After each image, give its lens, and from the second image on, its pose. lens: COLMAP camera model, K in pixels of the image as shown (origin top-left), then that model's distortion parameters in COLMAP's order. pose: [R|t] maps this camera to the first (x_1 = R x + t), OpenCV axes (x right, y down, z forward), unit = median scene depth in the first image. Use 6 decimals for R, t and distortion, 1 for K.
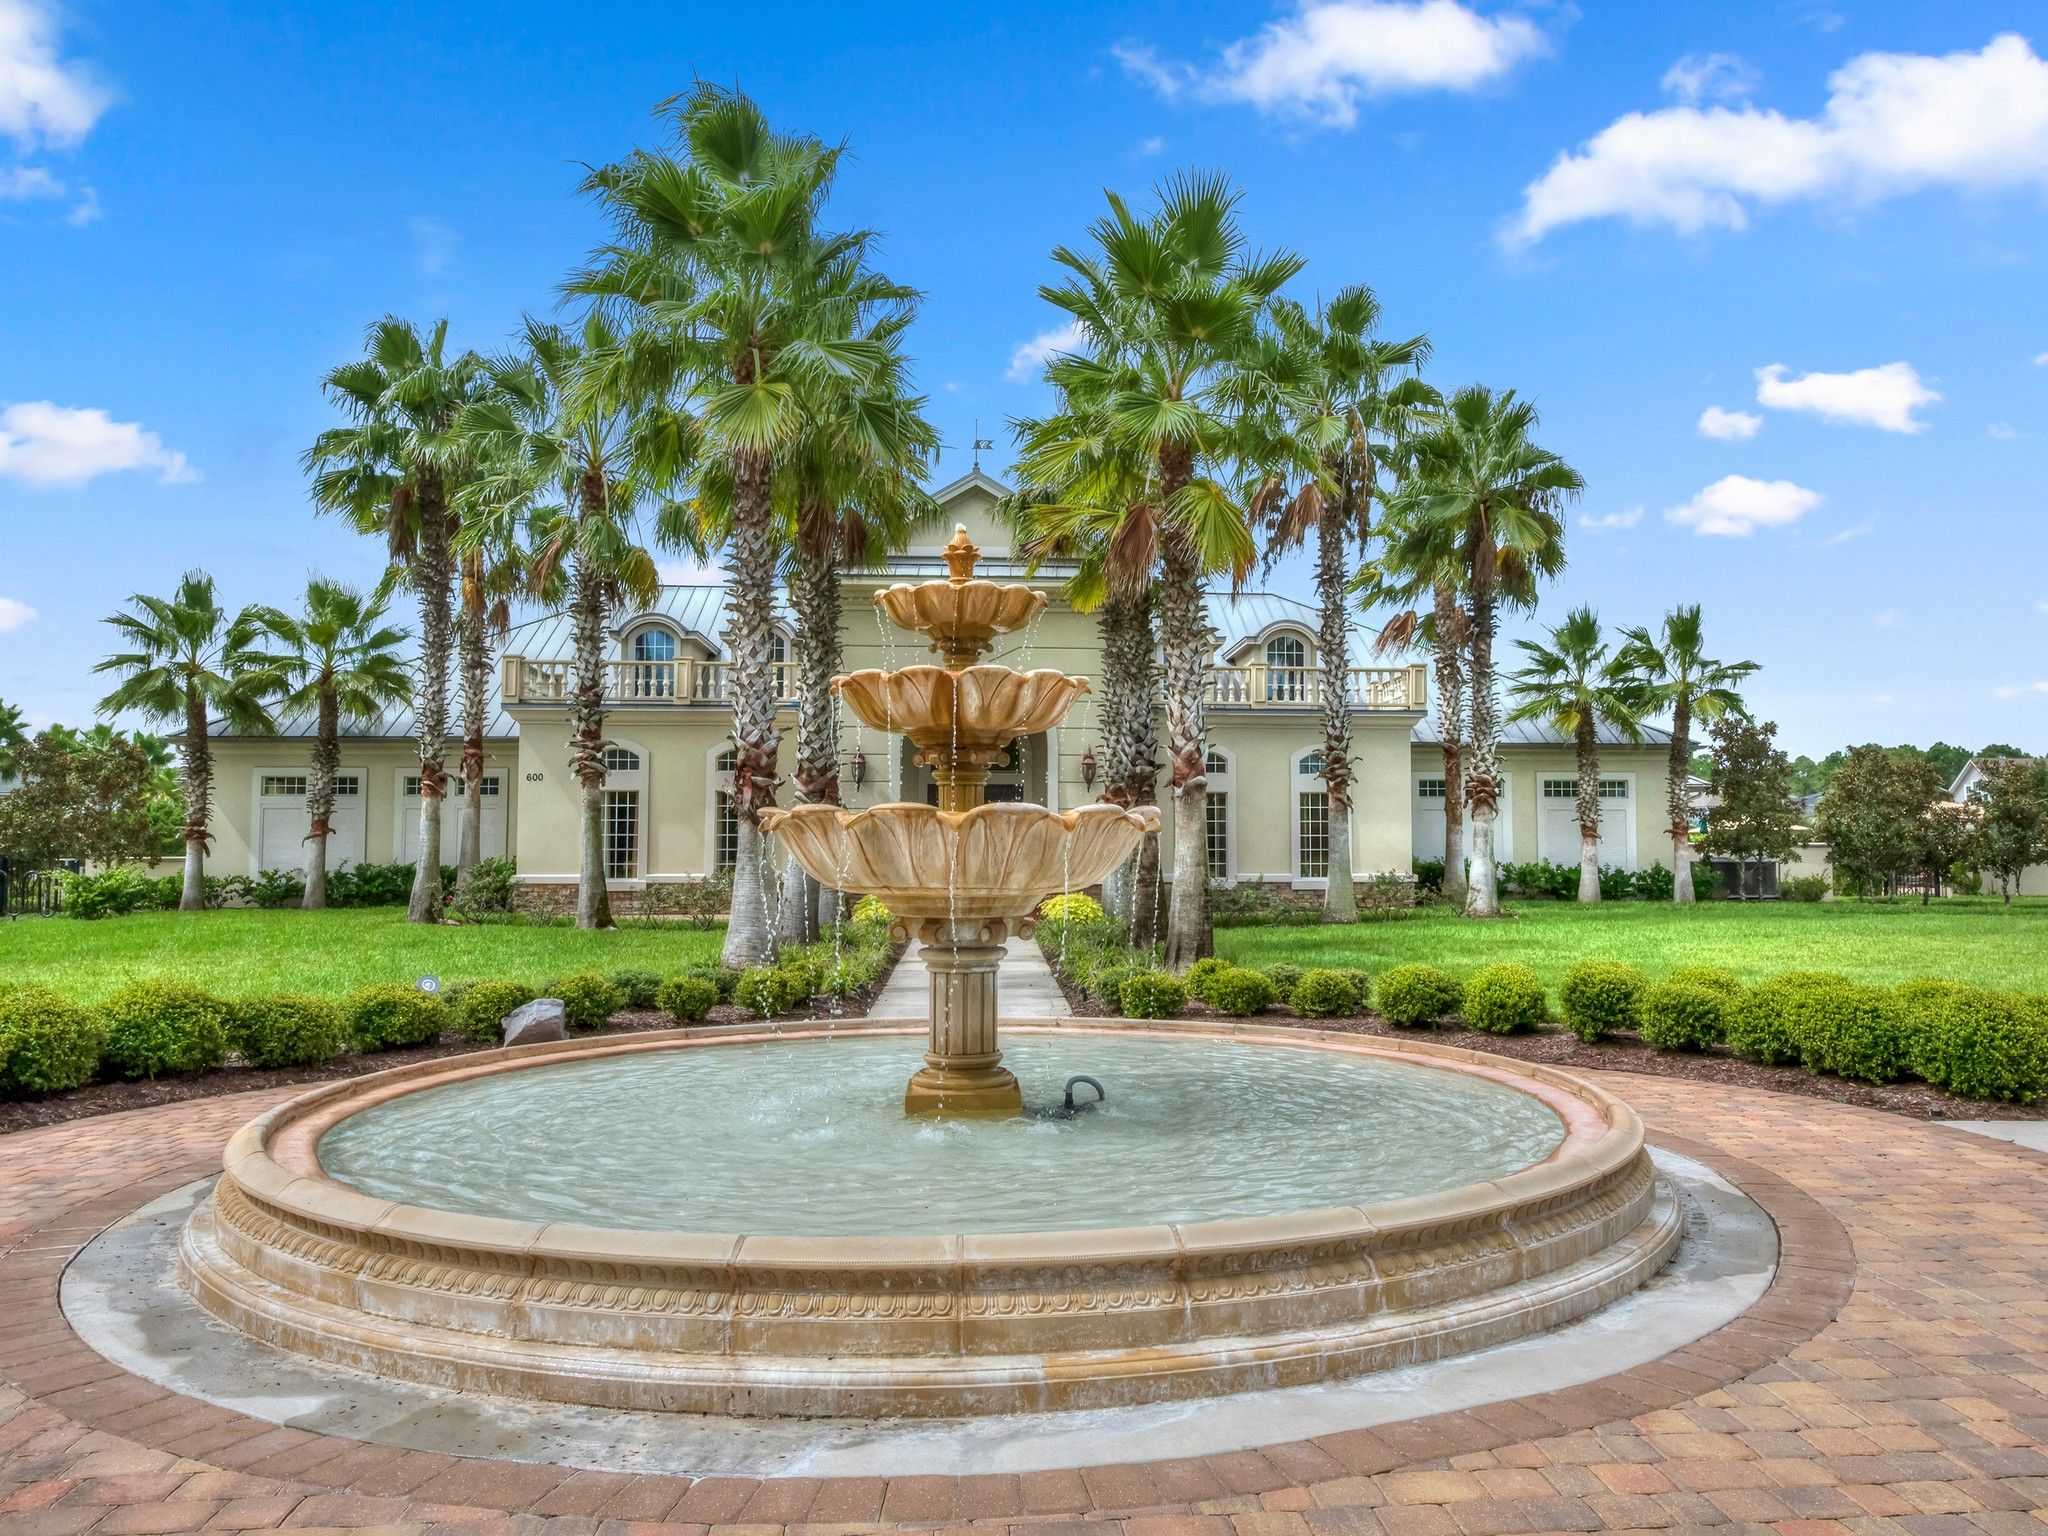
lens RADIAL K [[1472.6, 0, 1024.0], [0, 1472.6, 770.9], [0, 0, 1]] dist [-0.007857, -0.002817]
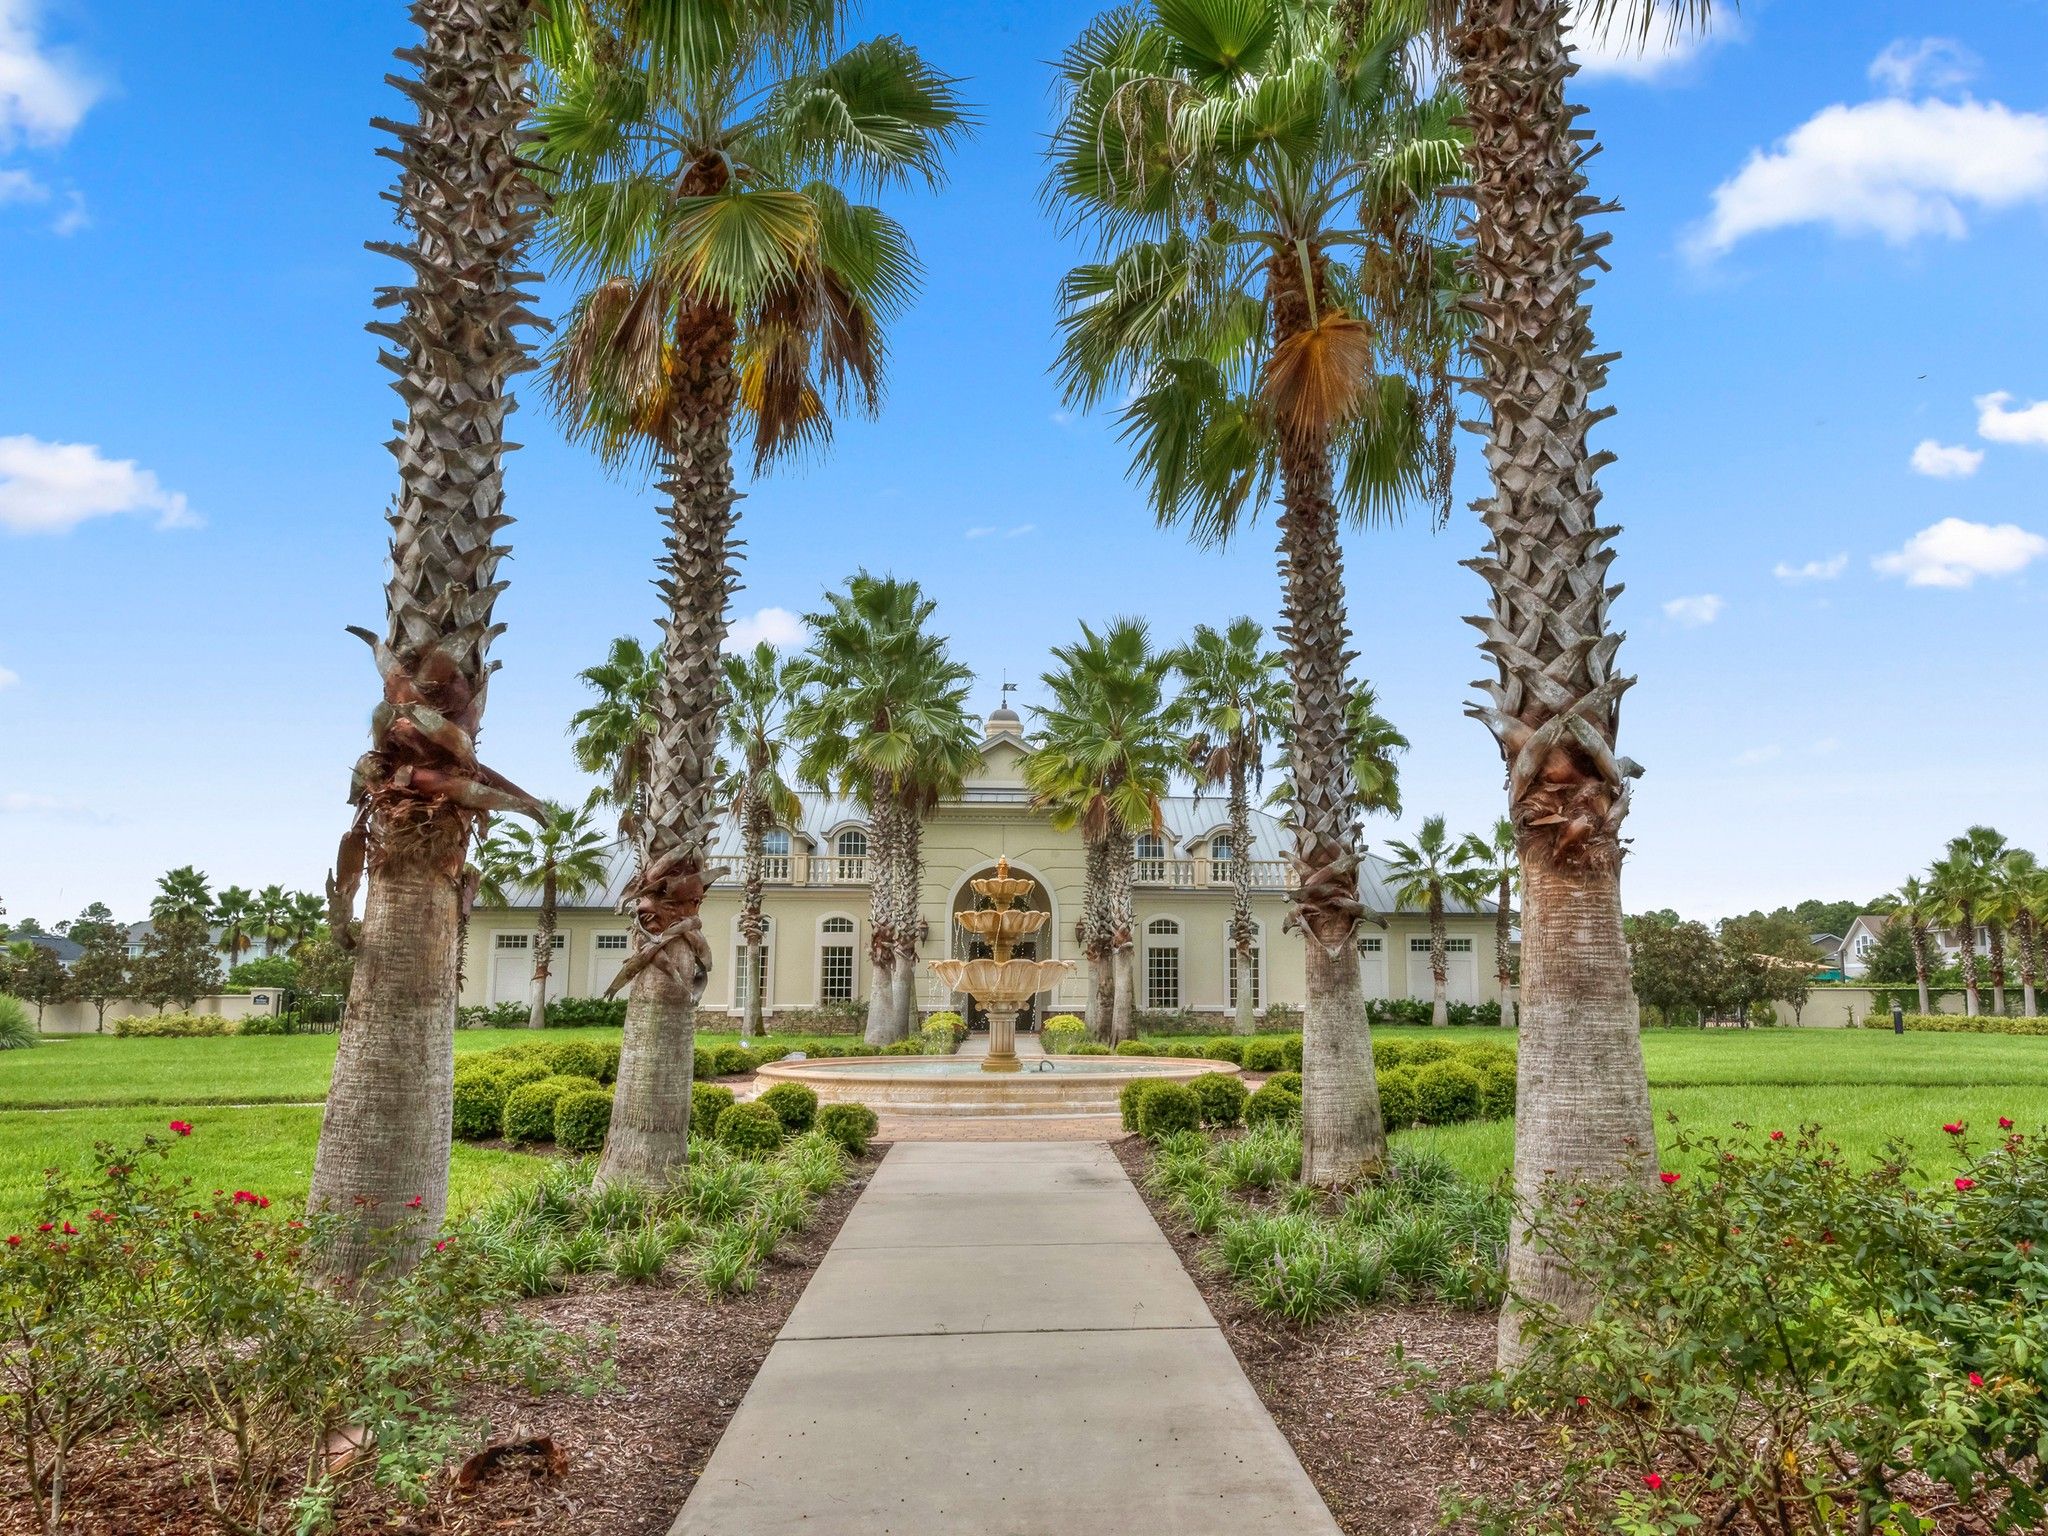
lens RADIAL K [[1472.6, 0, 1082.1], [0, 1472.6, 760.9], [0, 0, 1]] dist [-0.007857, -0.002817]
pose [[0.999731, 0.004232, 0.022810, 0.010817], [-0.001763, 0.994234, -0.107218, -0.012596], [-0.023132, 0.107149, 0.993974, -0.443225]]
